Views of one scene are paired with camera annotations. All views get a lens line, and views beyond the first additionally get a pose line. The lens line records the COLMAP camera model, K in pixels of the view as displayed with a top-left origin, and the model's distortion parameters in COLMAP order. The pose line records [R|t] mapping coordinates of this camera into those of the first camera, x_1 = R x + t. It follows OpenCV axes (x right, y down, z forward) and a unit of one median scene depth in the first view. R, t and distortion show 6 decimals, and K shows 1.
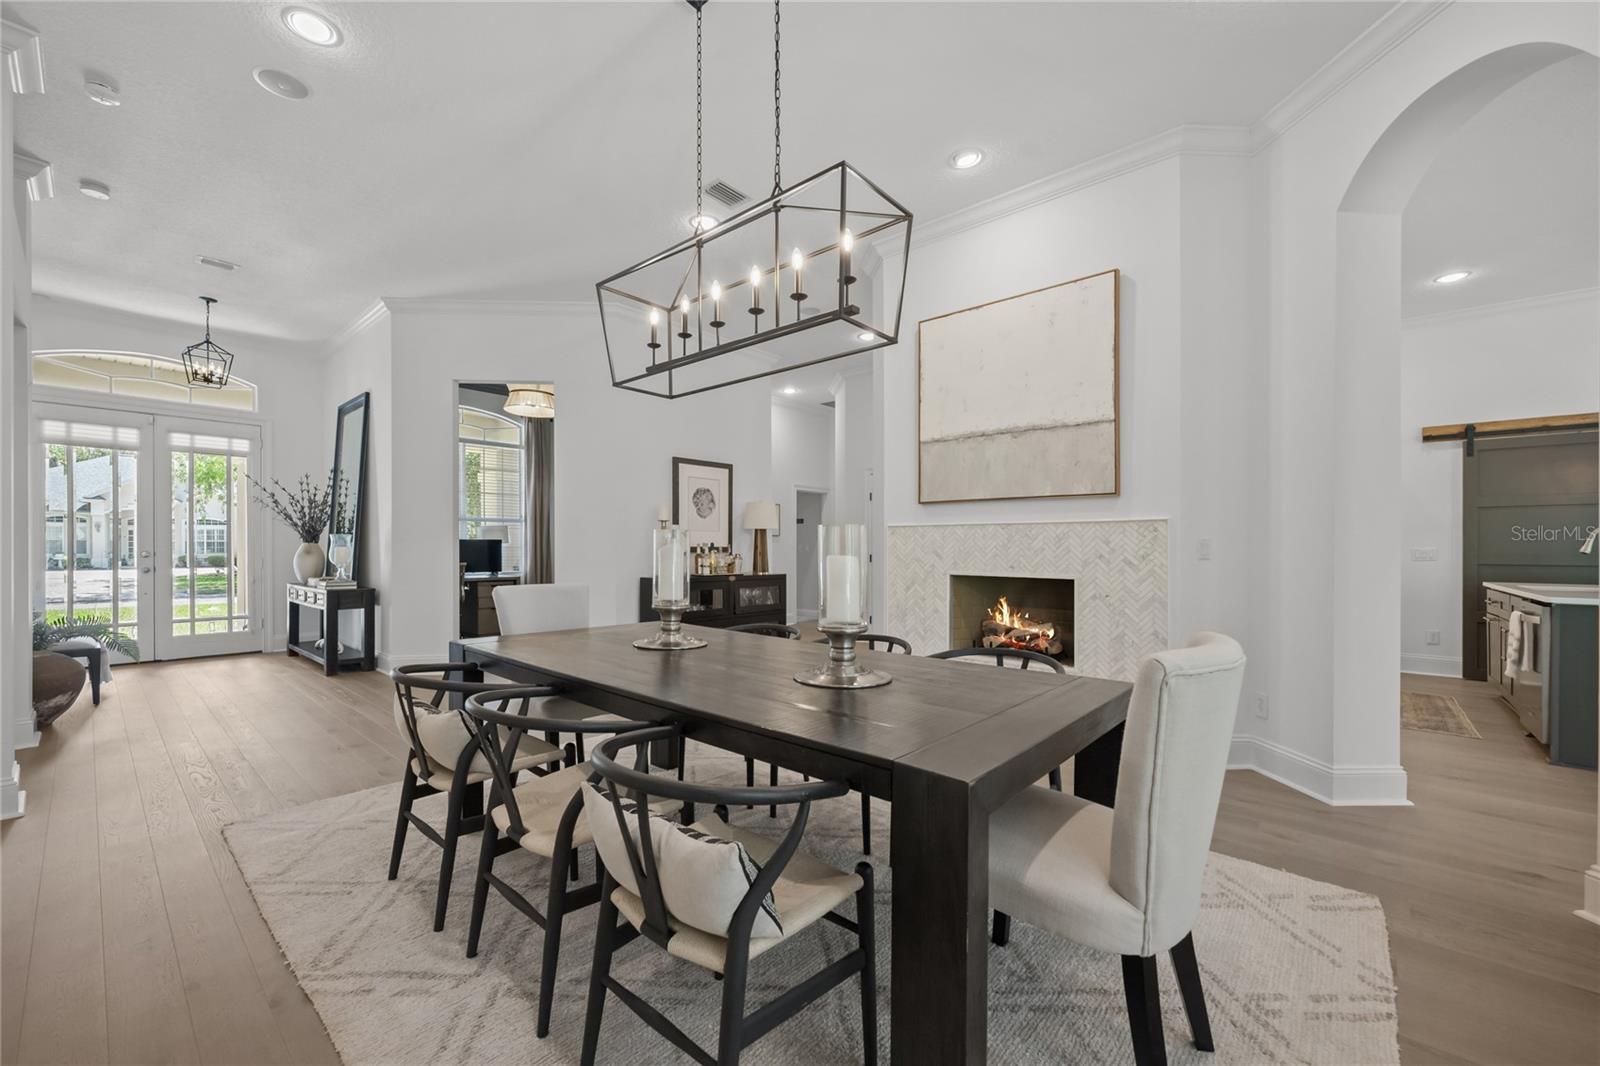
lens RADIAL K [[631.2, 0, 719.5], [0, 631.2, 564.7], [0, 0, 1]] dist [-0.010044, 0.000356]
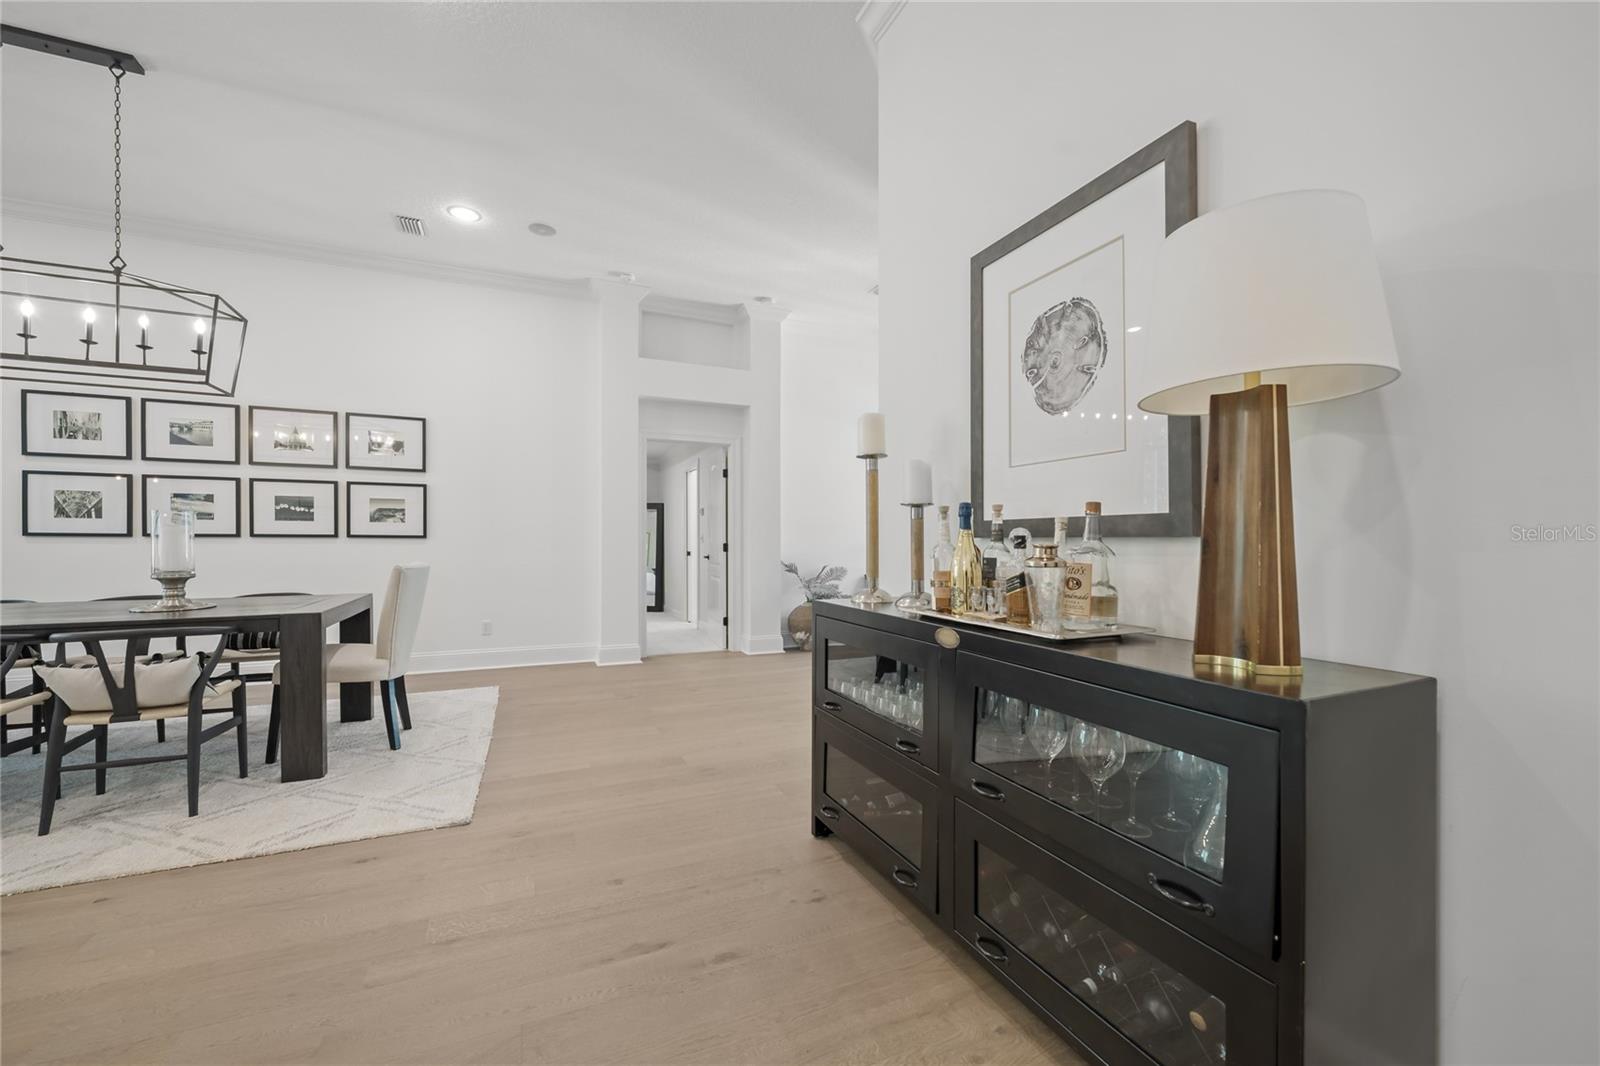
lens RADIAL K [[631.2, 0, 841.8], [0, 631.2, 549.2], [0, 0, 1]] dist [-0.010044, 0.000356]
pose [[-0.303757, 0.005279, -0.952735, 0.250545], [-0.032763, 0.999335, 0.015983, -0.015919], [0.952186, 0.036069, -0.303382, 0.948390]]
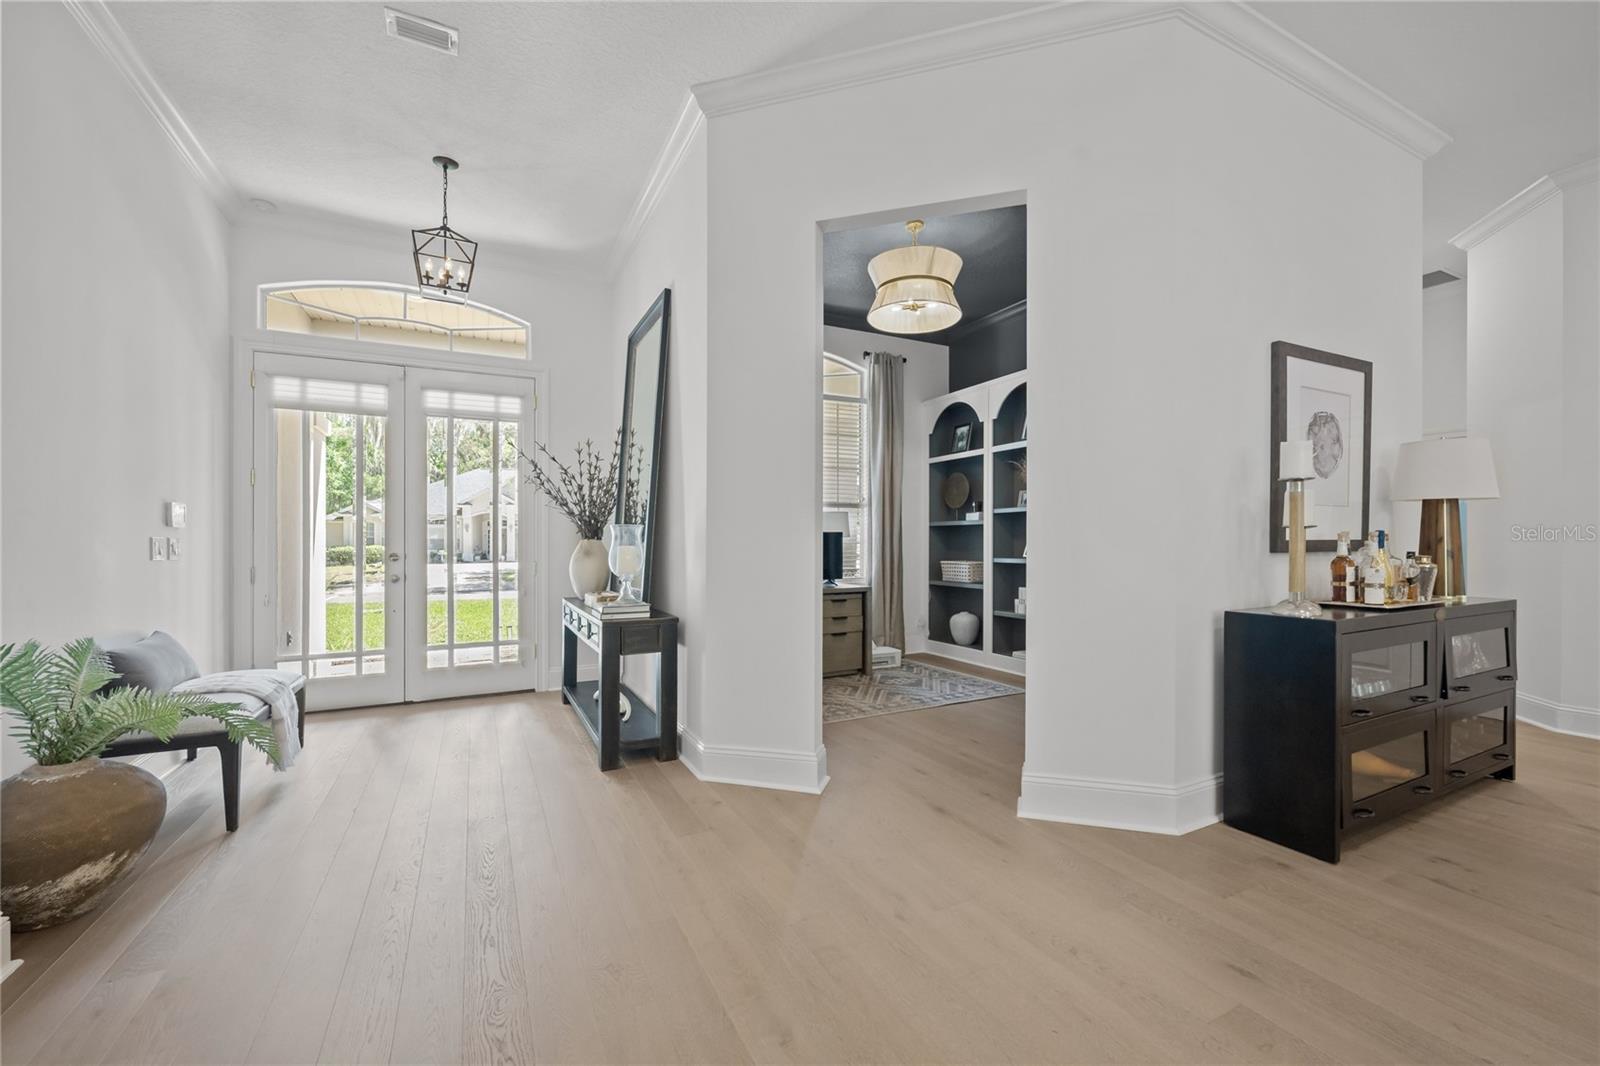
lens RADIAL K [[631.2, 0, 795.4], [0, 631.2, 536.5], [0, 0, 1]] dist [-0.010044, 0.000356]
pose [[0.952764, -0.011056, -0.303509, -0.241110], [0.000678, 0.999412, -0.034279, -0.015134], [0.303709, 0.032454, 0.952212, 0.431566]]
